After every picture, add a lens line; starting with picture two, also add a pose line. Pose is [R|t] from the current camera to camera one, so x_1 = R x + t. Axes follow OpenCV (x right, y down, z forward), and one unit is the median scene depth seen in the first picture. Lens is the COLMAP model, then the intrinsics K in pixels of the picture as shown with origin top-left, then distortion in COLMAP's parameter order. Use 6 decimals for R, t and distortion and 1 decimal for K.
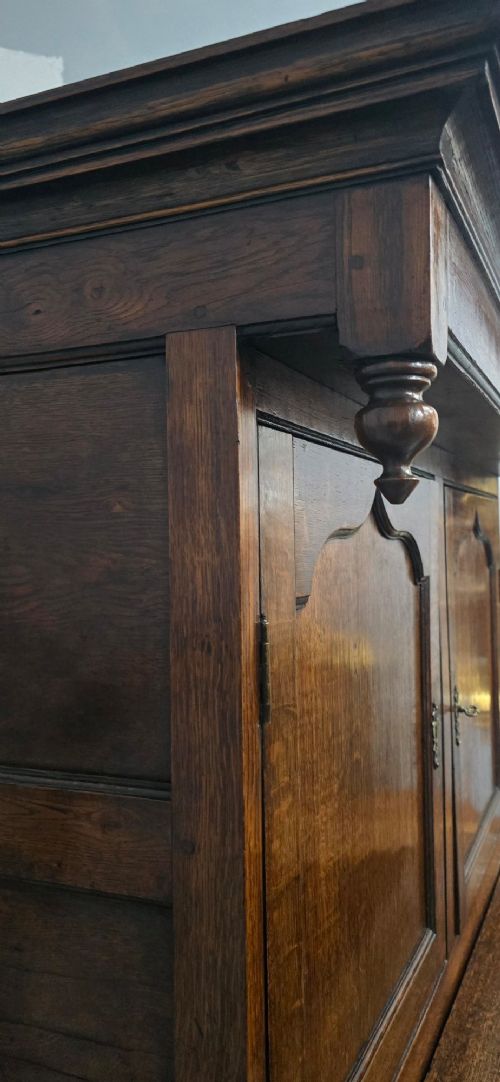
lens RADIAL K [[827.5, 0, 256.8], [0, 827.5, 540.3], [0, 0, 1]] dist [0.029122, -0.043616]
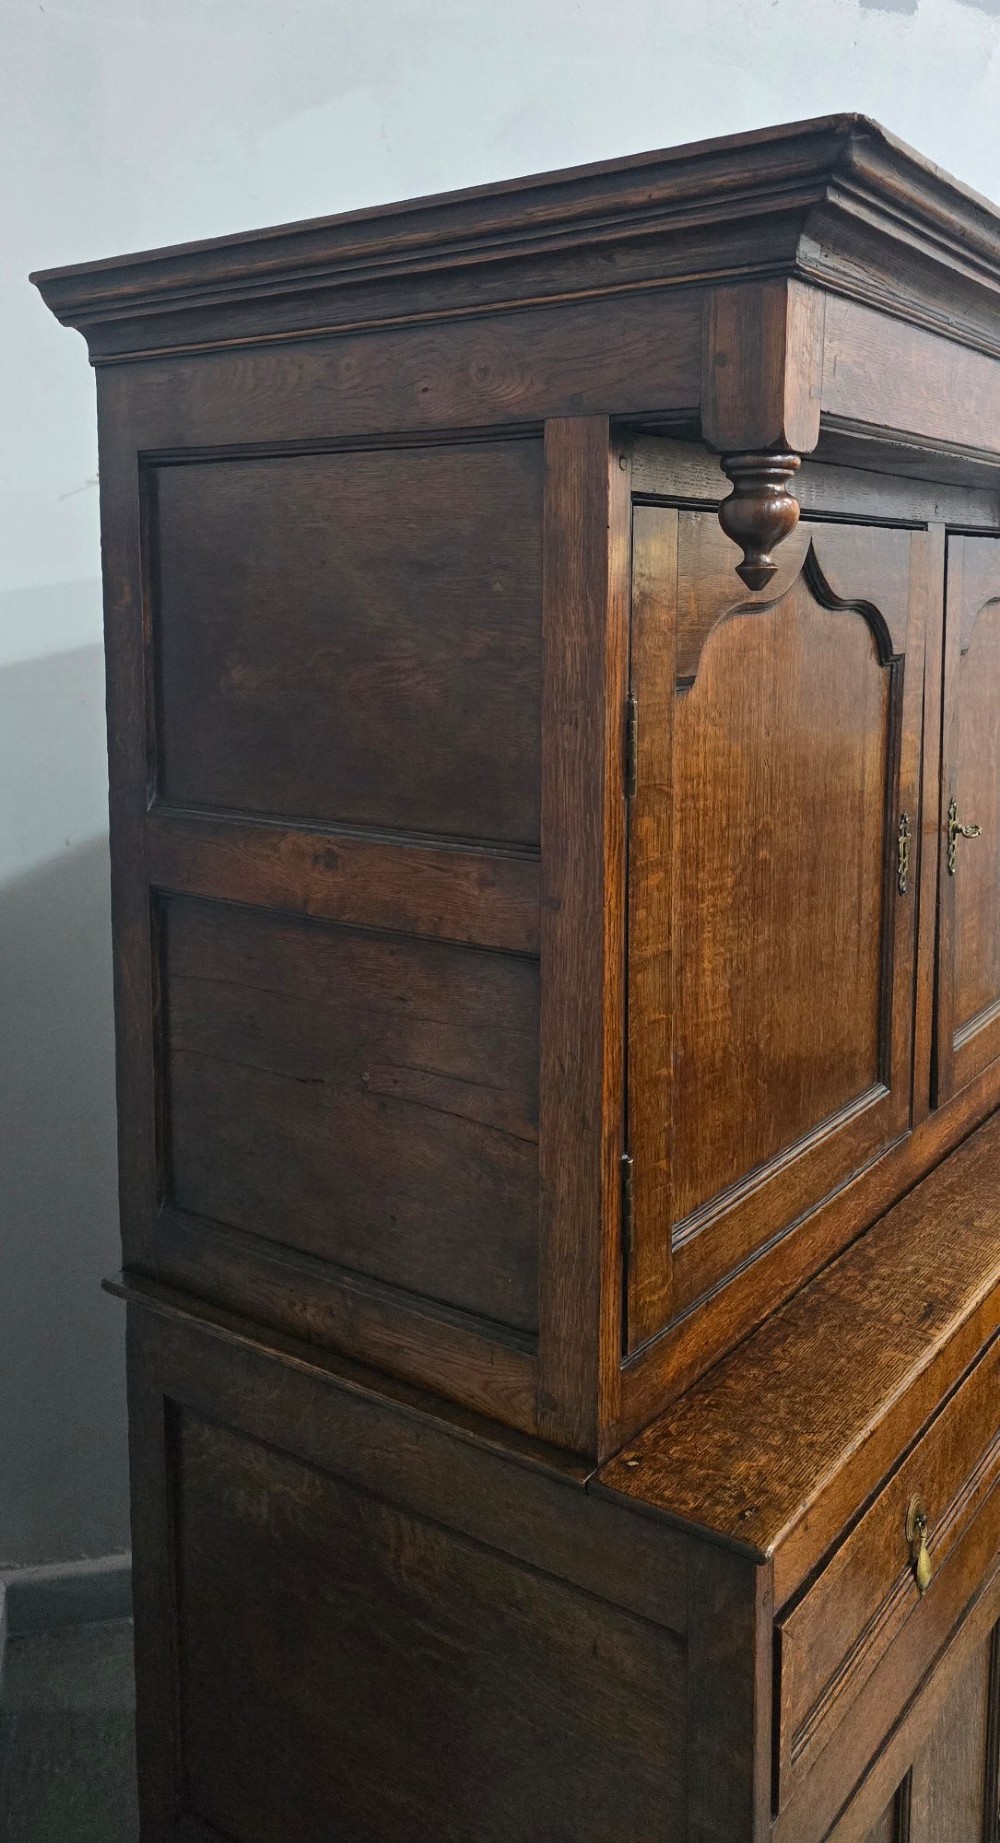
lens RADIAL K [[1470.6, 0, 457.7], [0, 1470.6, 723.2], [0, 0, 1]] dist [0.017136, -0.029180]
pose [[0.971962, 0.034789, -0.232550, 0.225054], [-0.009967, 0.994201, 0.107075, -0.068411], [0.234926, -0.101755, 0.966672, -0.836165]]
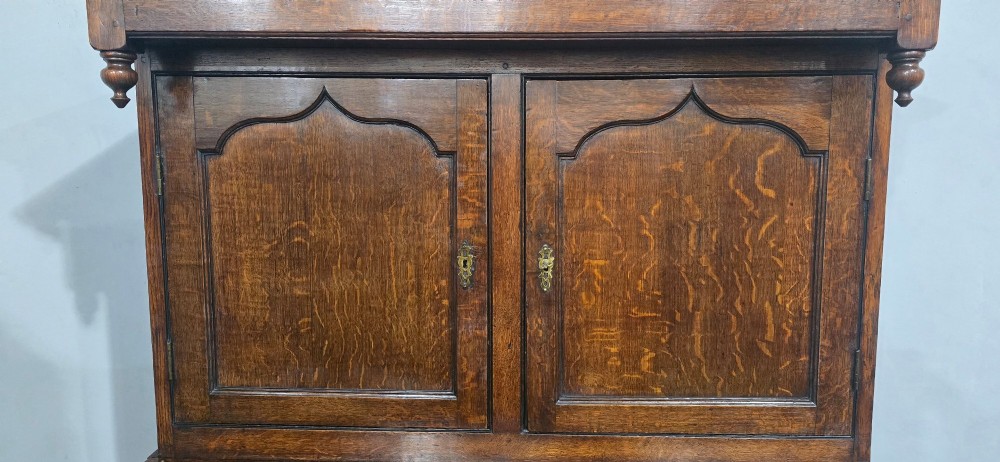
lens RADIAL K [[678.3, 0, 499.1], [0, 678.3, 225.5], [0, 0, 1]] dist [0.061063, -0.061207]
pose [[0.352809, 0.126325, -0.927129, 2.364527], [0.000865, 0.990800, 0.135329, 0.024305], [0.935695, -0.048547, 0.349454, 1.218842]]
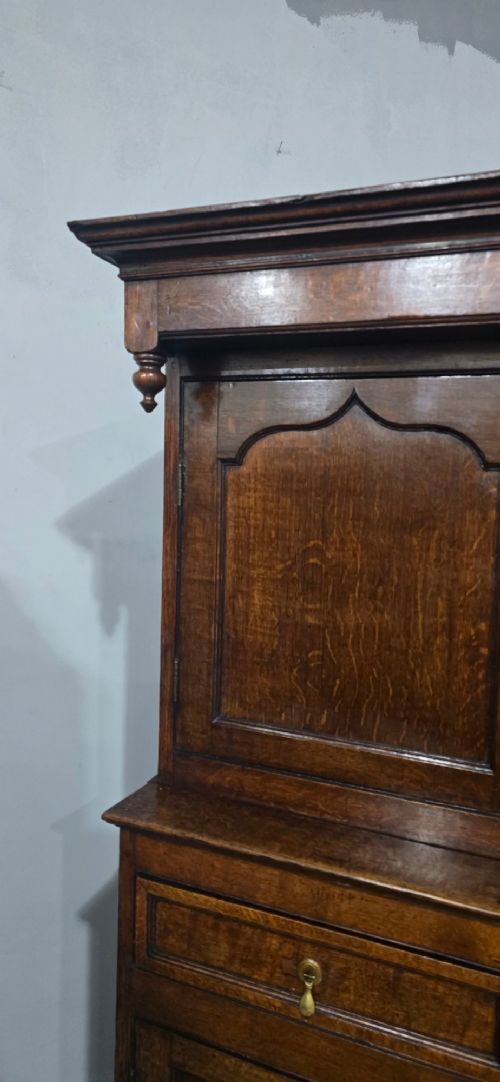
lens RADIAL K [[733.9, 0, 265.1], [0, 733.9, 534.7], [0, 0, 1]] dist [0.061063, -0.061207]
pose [[0.008732, 0.096354, -0.995309, 2.183513], [-0.019014, 0.995183, 0.096175, 0.090773], [0.999781, 0.018085, 0.010522, 1.216207]]
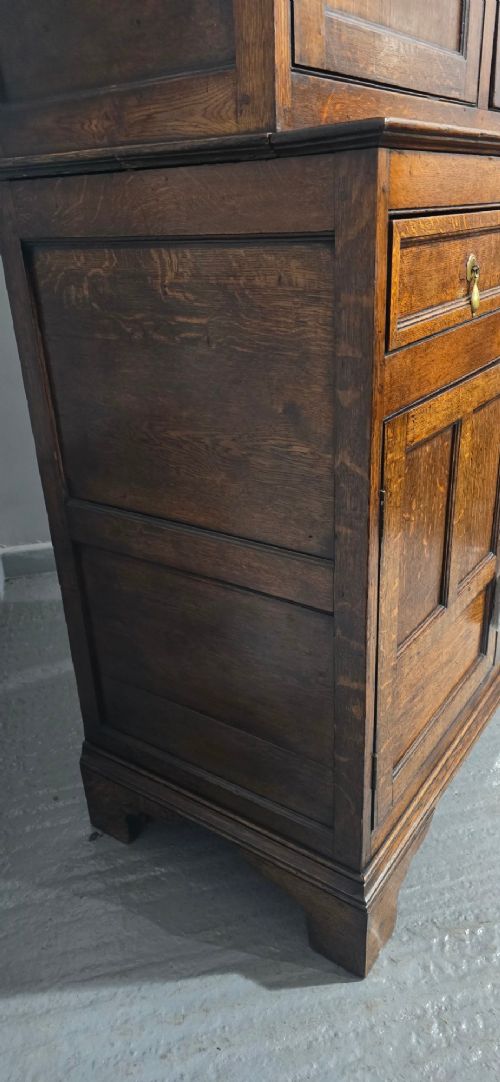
lens RADIAL K [[733.9, 0, 251.3], [0, 733.9, 547.9], [0, 0, 1]] dist [0.061063, -0.061207]
pose [[0.980494, 0.056585, -0.188227, 0.266742], [0.029949, 0.903468, 0.427608, 1.183784], [0.194254, -0.424904, 0.884151, -0.725698]]
